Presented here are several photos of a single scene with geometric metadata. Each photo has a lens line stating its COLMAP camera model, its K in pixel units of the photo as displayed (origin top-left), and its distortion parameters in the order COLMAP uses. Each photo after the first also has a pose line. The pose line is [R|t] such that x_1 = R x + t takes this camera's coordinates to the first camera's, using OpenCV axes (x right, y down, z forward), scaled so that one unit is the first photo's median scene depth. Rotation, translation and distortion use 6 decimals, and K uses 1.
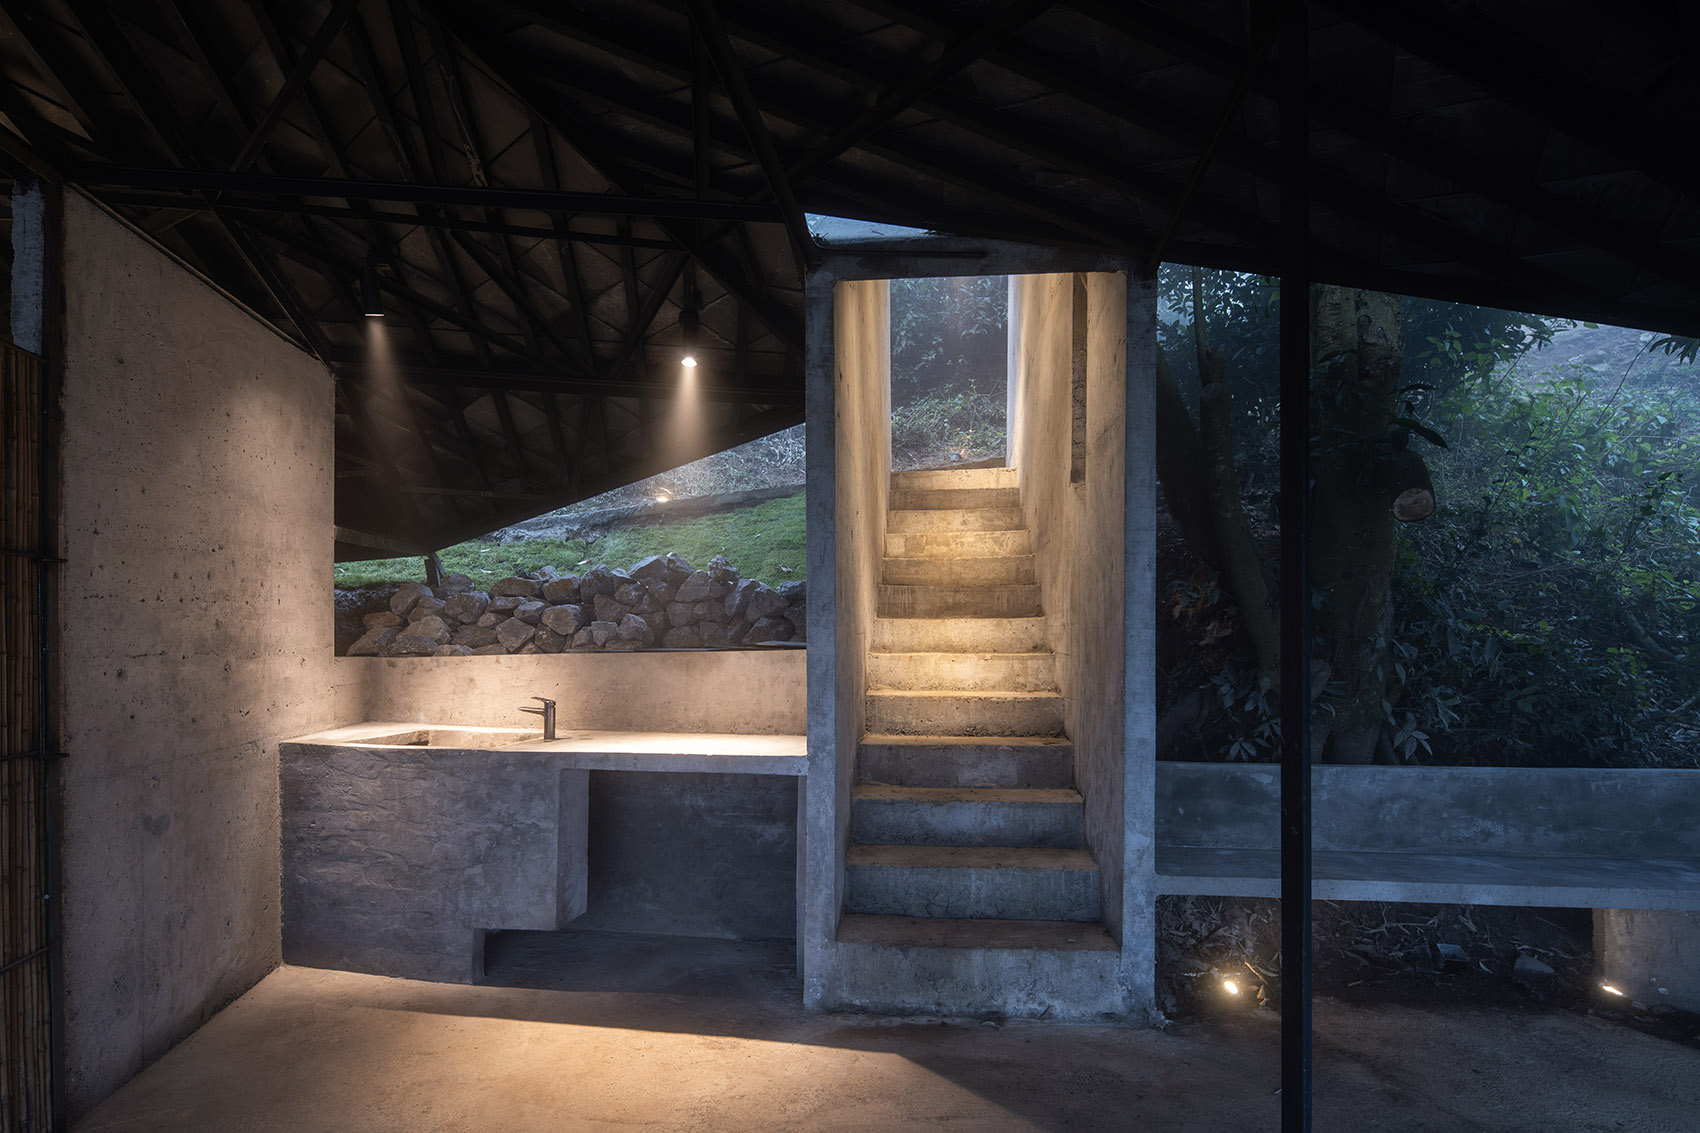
lens RADIAL K [[850.6, 0, 850.1], [0, 850.6, 642.6], [0, 0, 1]] dist [0.010251, -0.007964]
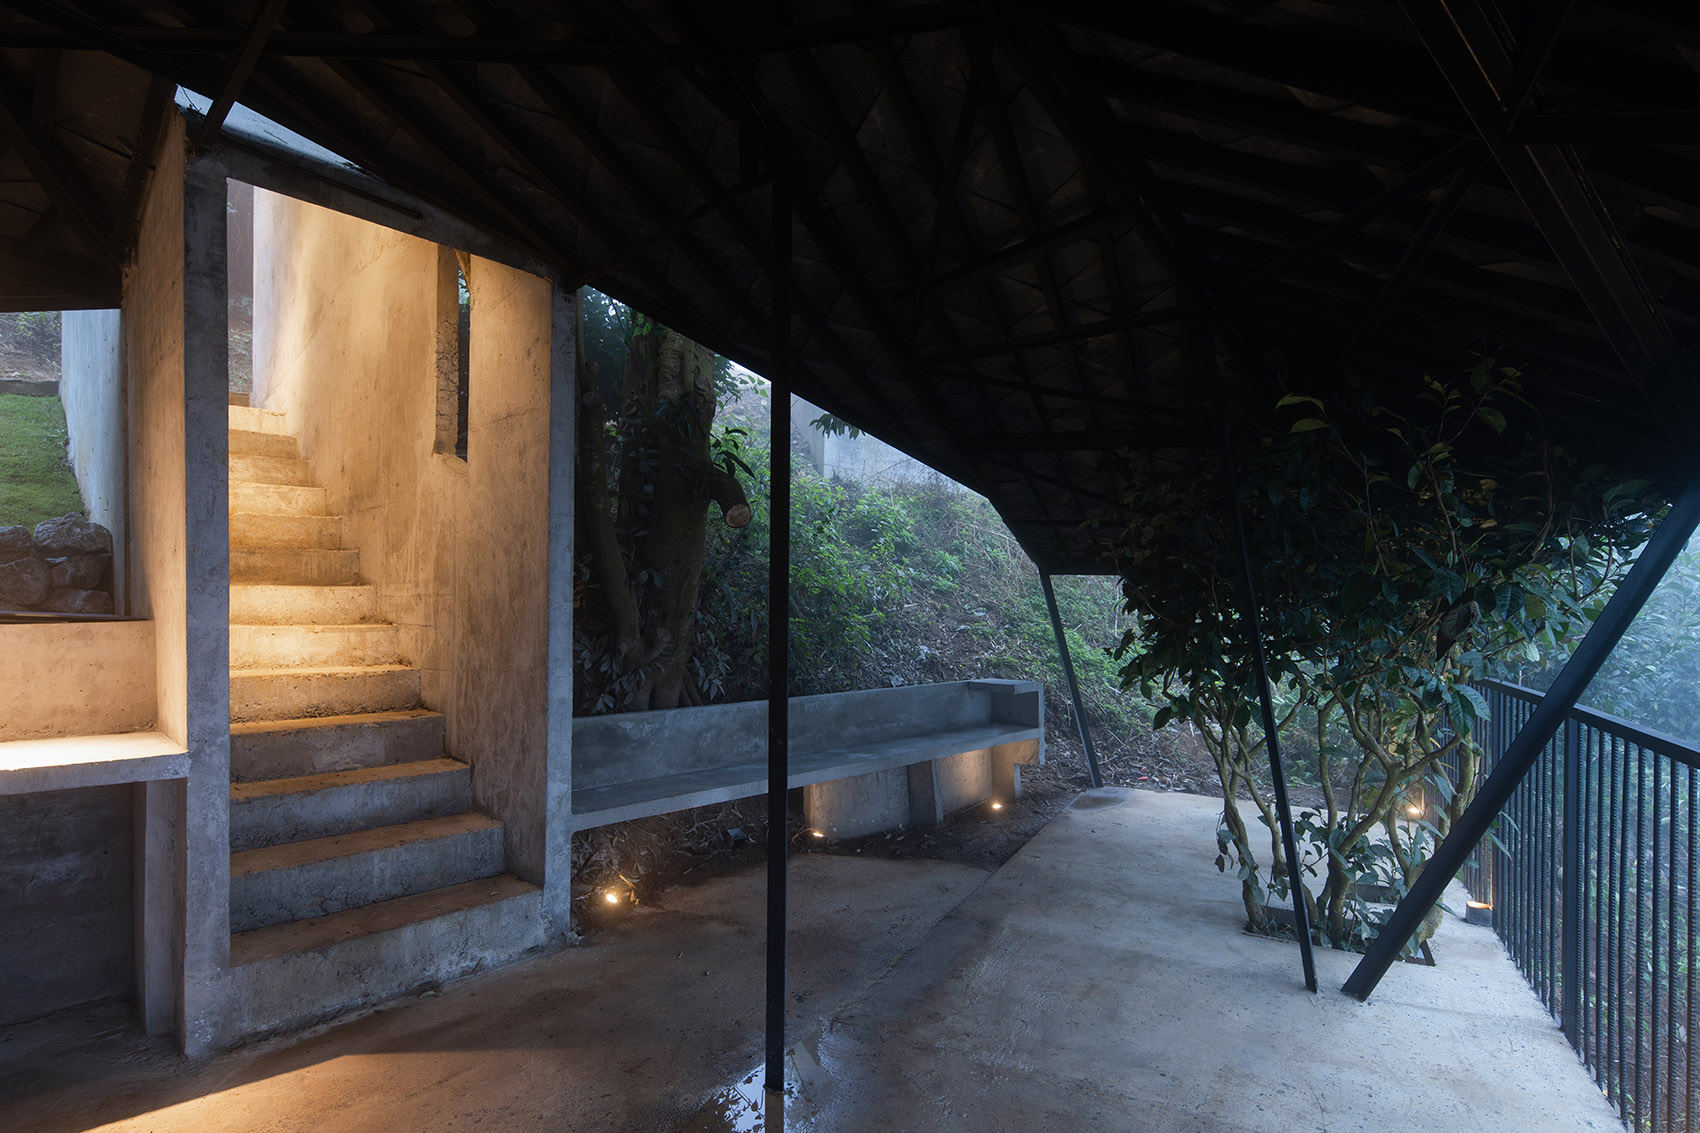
lens RADIAL K [[850.6, 0, 850.1], [0, 850.6, 642.6], [0, 0, 1]] dist [0.010251, -0.007964]
pose [[0.604256, -0.024514, 0.796413, -0.306287], [-0.003223, 0.999443, 0.033209, -0.001082], [-0.796783, -0.022633, 0.603841, 0.006391]]
